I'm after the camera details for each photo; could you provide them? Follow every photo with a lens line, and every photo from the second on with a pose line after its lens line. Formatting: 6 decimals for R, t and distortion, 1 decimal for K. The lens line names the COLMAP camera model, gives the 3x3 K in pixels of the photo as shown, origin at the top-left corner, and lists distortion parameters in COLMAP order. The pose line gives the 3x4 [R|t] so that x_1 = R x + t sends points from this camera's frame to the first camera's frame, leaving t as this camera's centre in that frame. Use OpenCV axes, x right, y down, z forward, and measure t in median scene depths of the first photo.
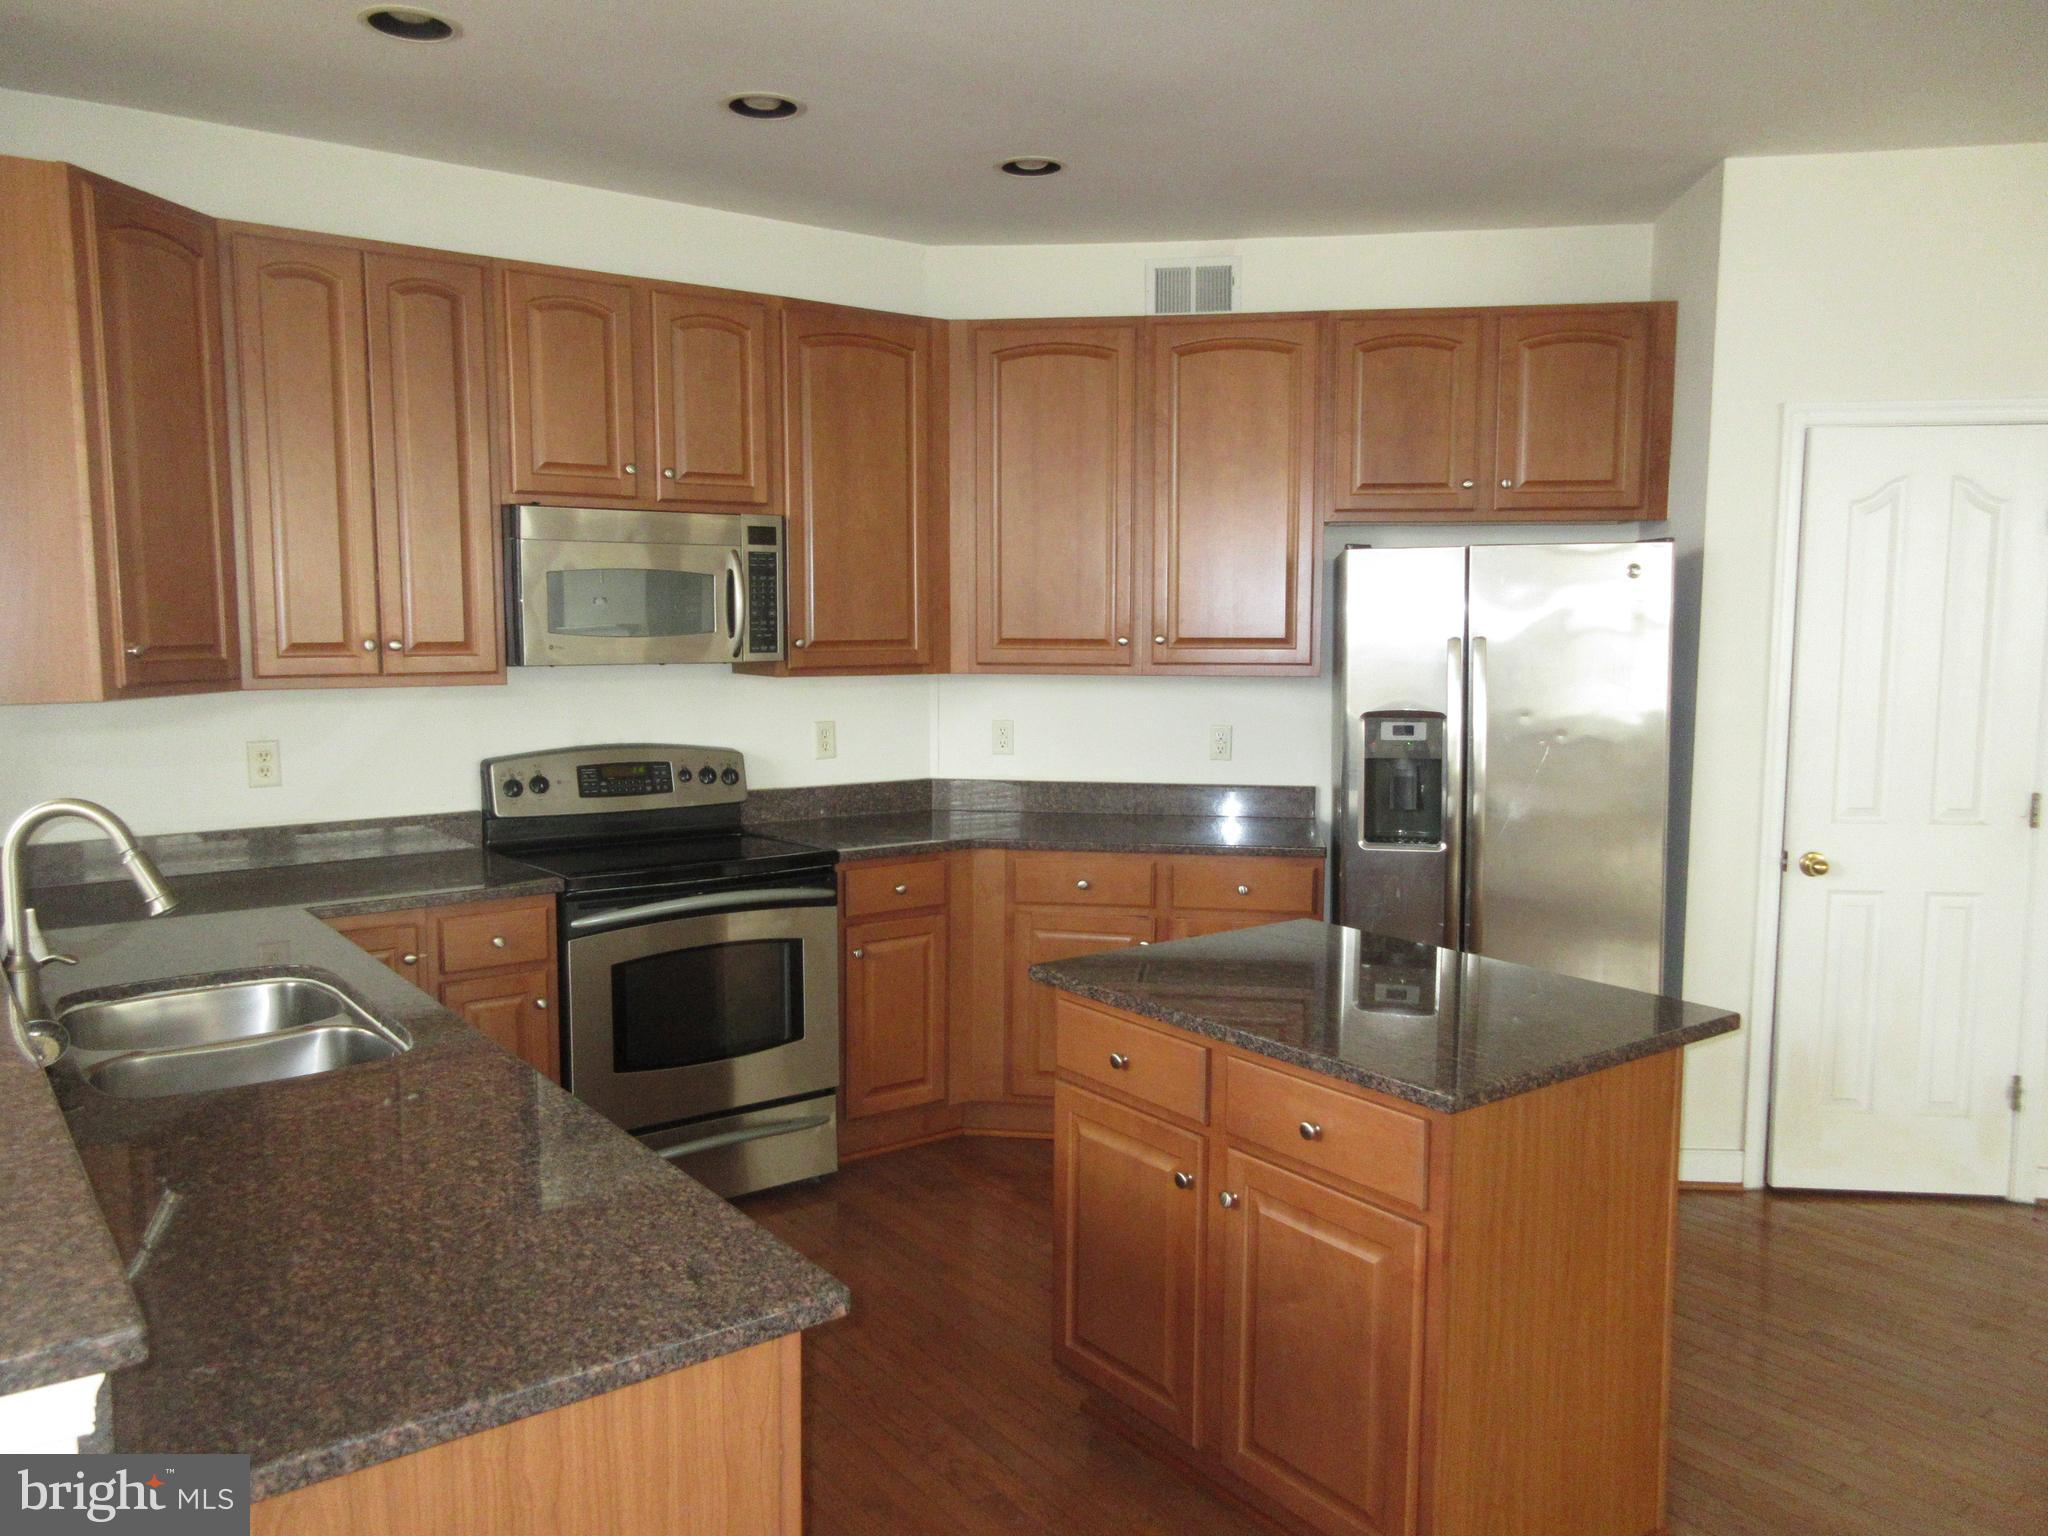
lens RADIAL K [[1557.9, 0, 1024.0], [0, 1557.9, 768.0], [0, 0, 1]] dist [-0.000777, 0.000547]
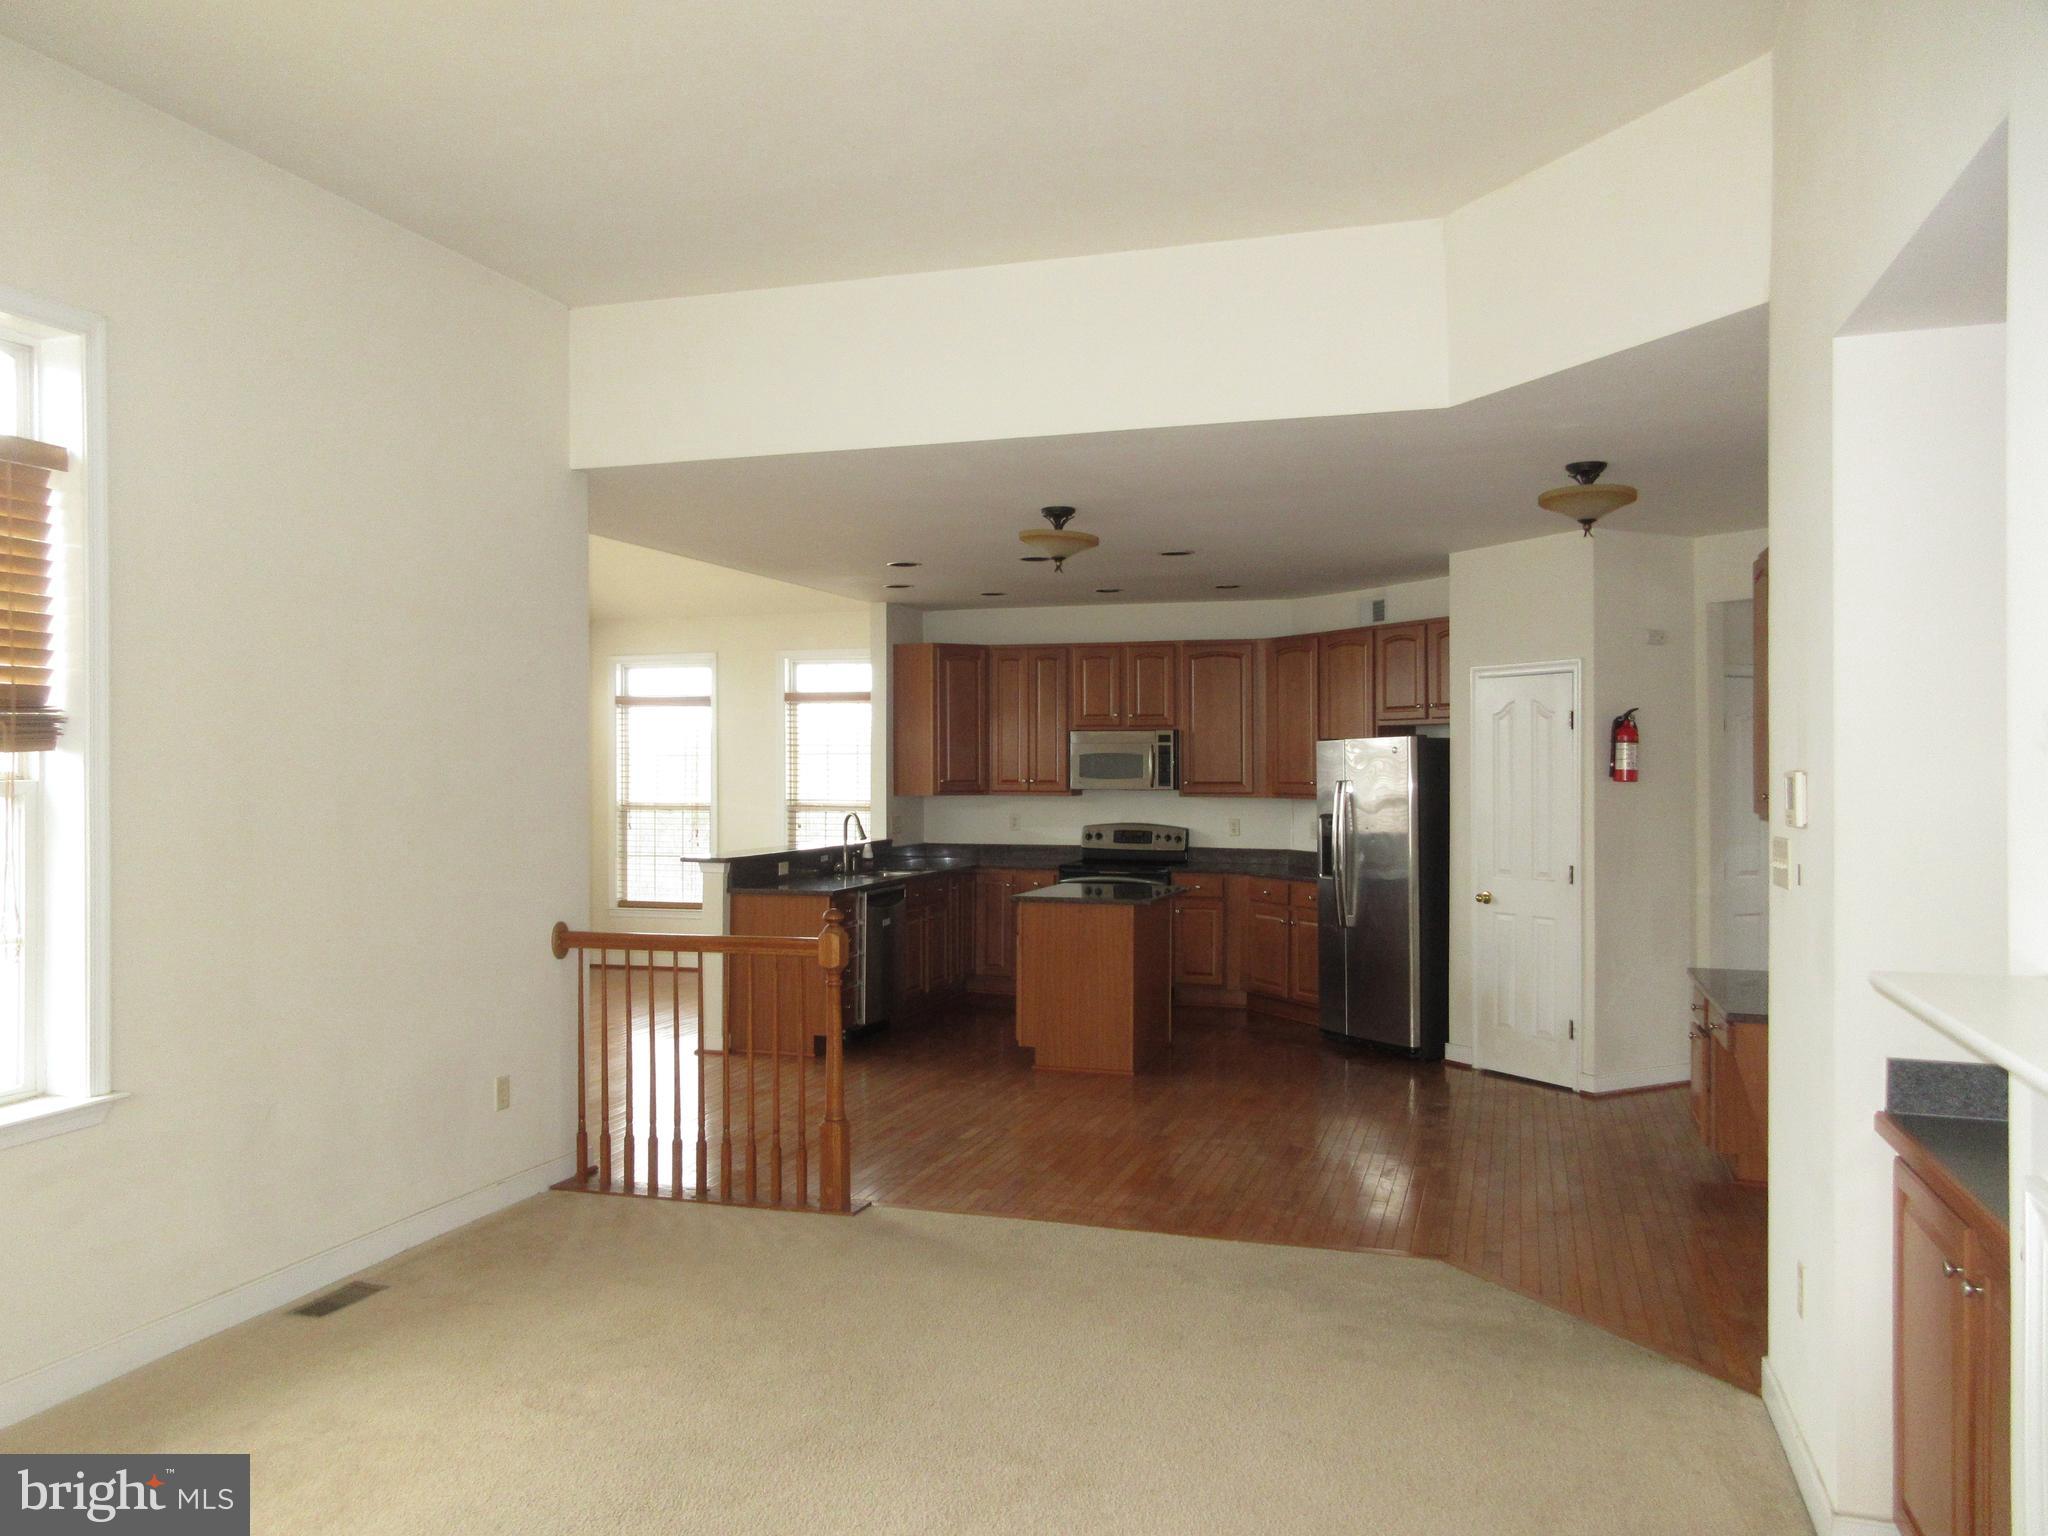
lens RADIAL K [[1557.9, 0, 1024.0], [0, 1557.9, 768.0], [0, 0, 1]] dist [-0.000777, 0.000547]
pose [[0.583083, -0.000164, -0.812412, 1.717277], [-0.079693, 0.995165, -0.057399, 0.056506], [0.808494, 0.098212, 0.580251, -0.609734]]
